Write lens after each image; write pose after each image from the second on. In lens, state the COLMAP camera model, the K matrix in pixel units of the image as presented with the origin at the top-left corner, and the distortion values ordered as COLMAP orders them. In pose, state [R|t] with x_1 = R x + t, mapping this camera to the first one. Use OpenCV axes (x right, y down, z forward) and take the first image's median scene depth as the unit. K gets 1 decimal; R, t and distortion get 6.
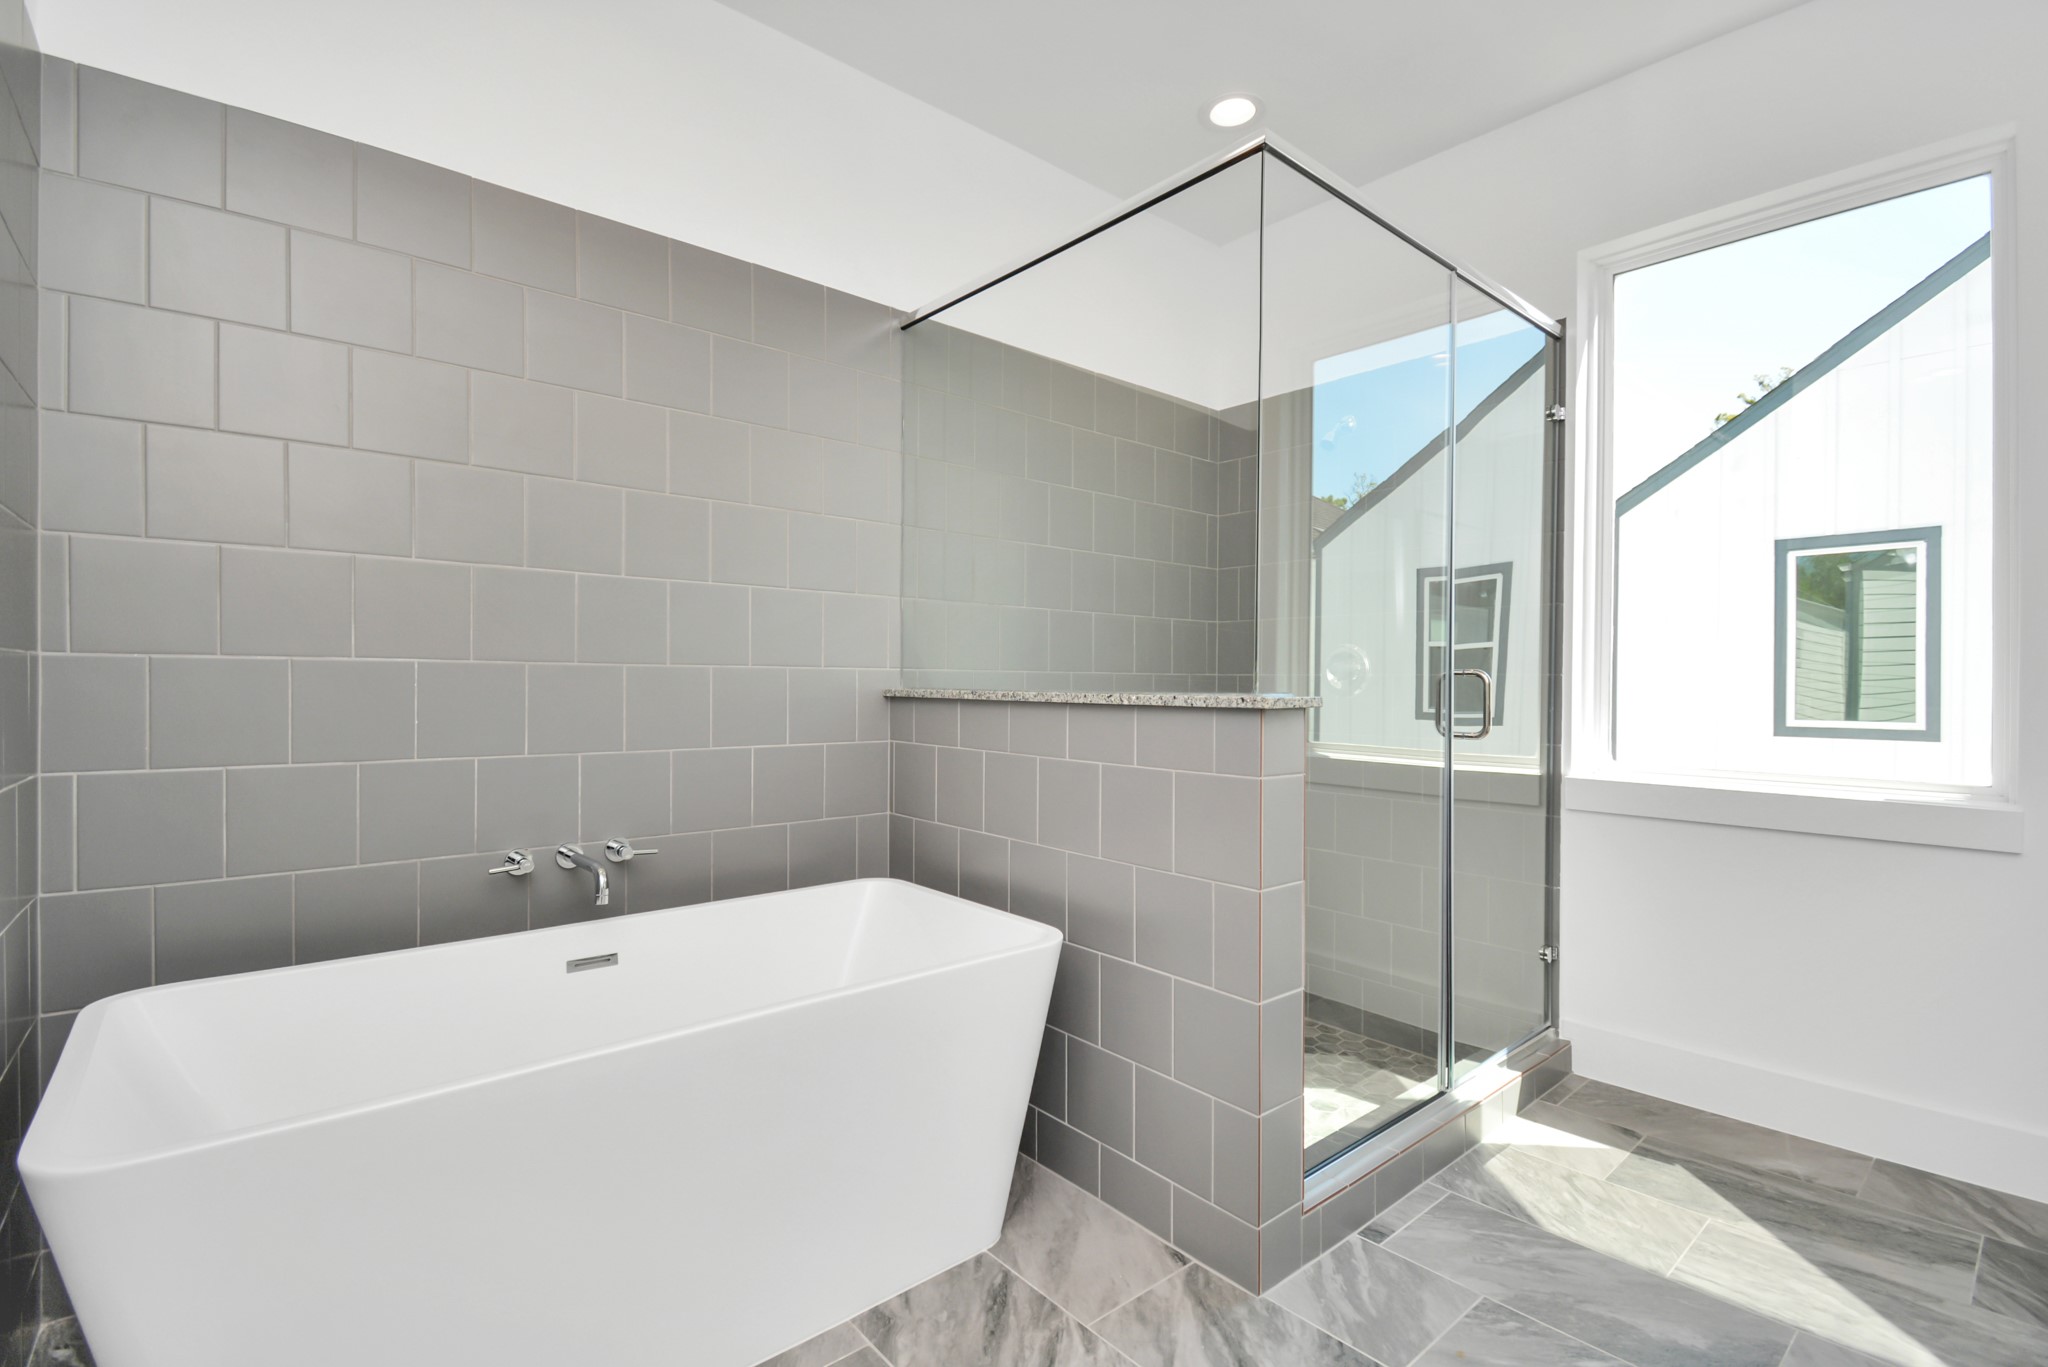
lens RADIAL K [[931.6, 0, 1003.8], [0, 931.6, 683.3], [0, 0, 1]] dist [0.007895, -0.016554]
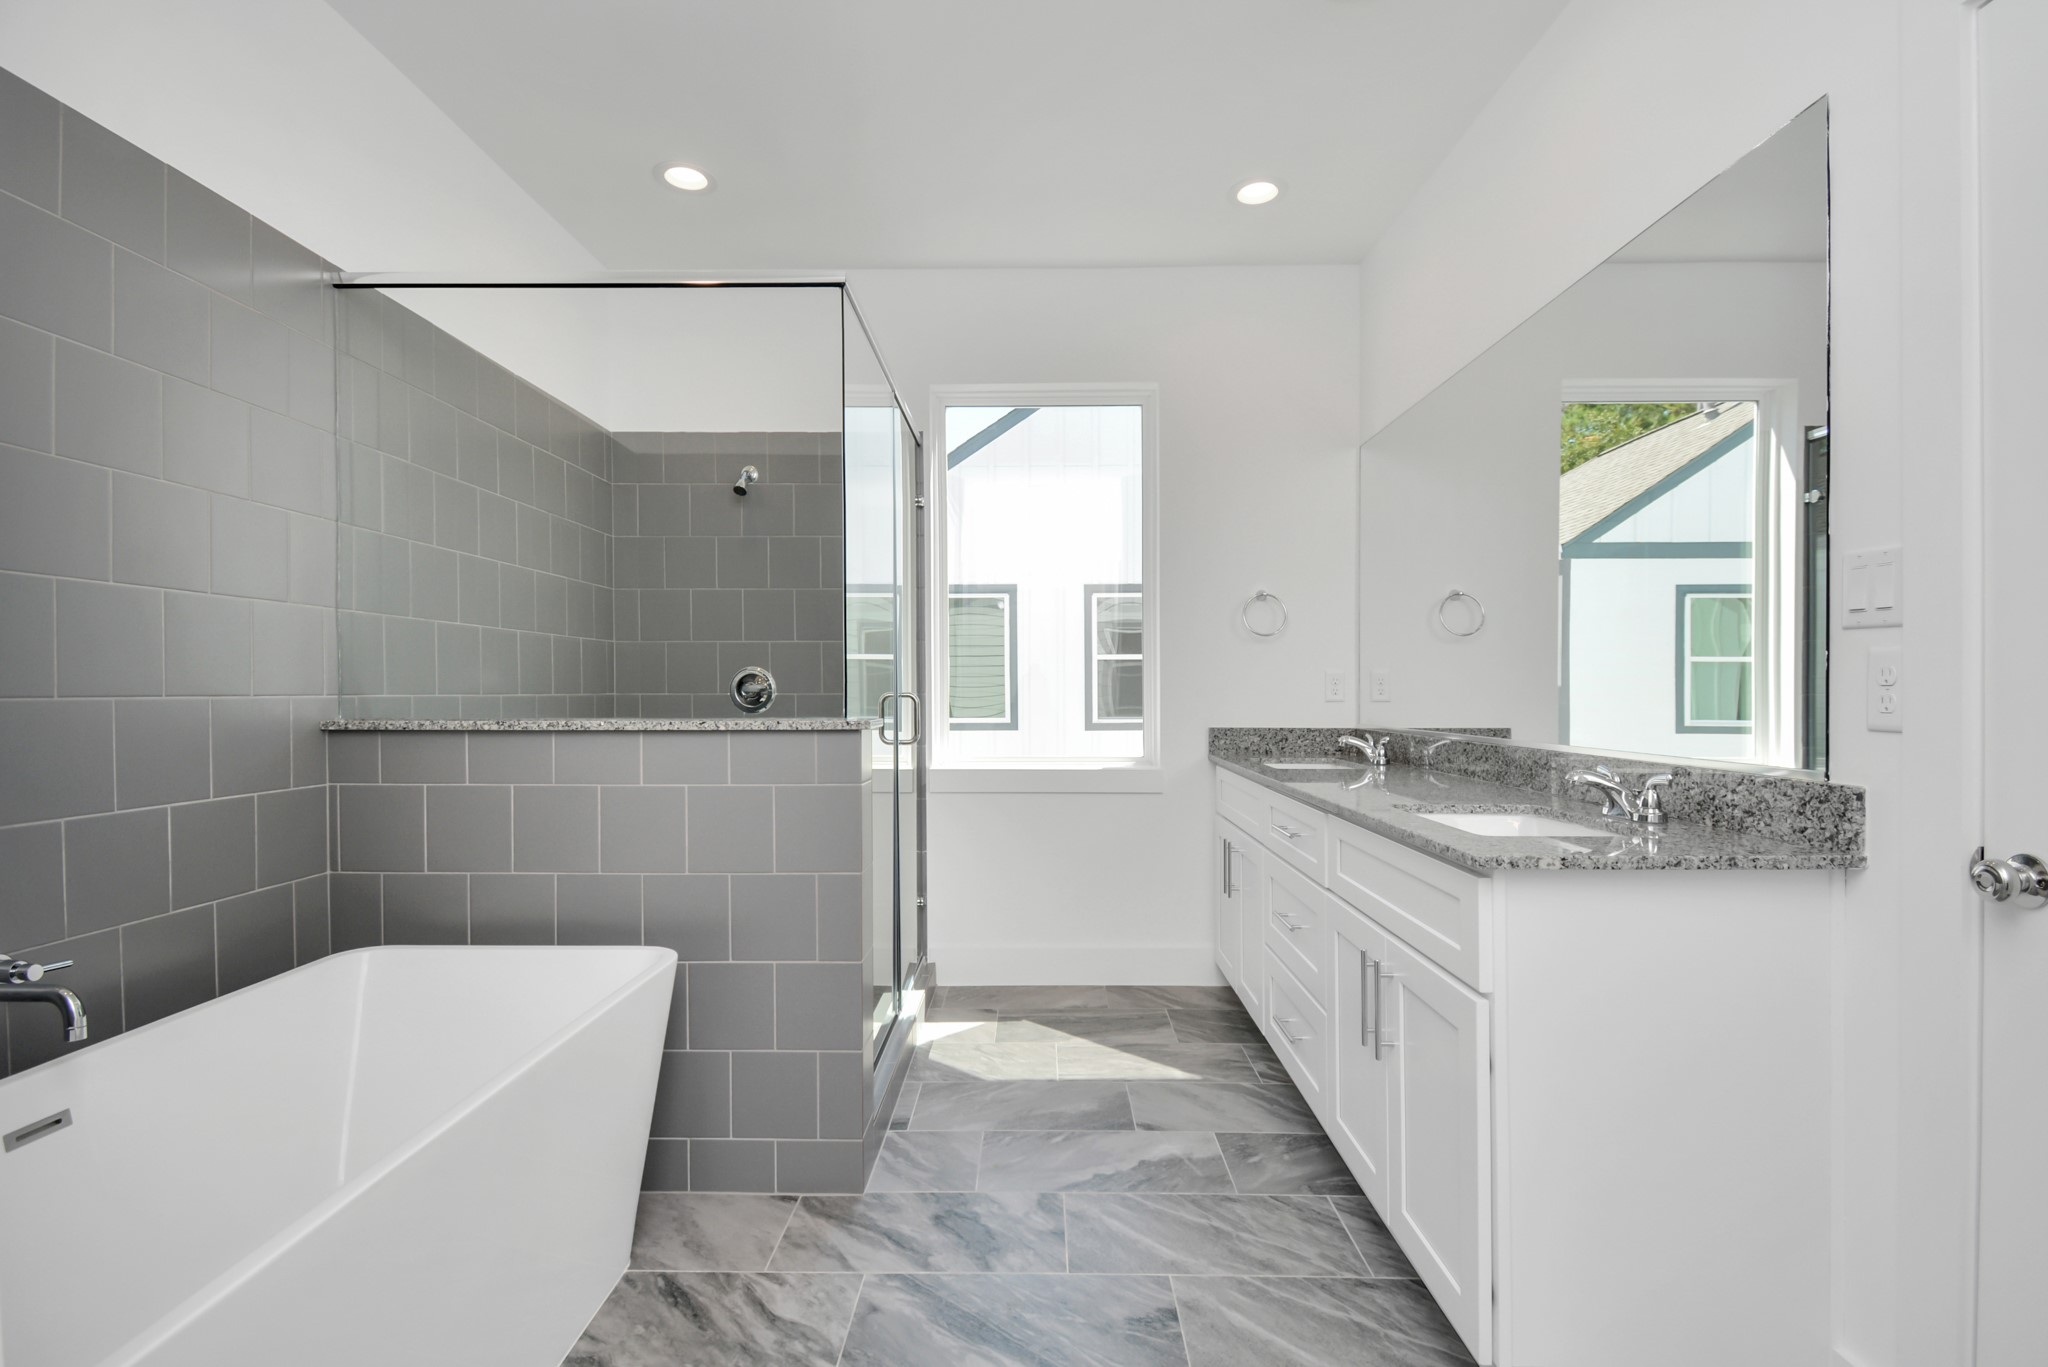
lens RADIAL K [[931.6, 0, 1045.3], [0, 931.6, 678.6], [0, 0, 1]] dist [0.007895, -0.016554]
pose [[0.648202, 0.001645, 0.761467, -0.467921], [0.007987, 0.999928, -0.008959, -0.025590], [-0.761427, 0.011889, 0.648142, -0.017201]]
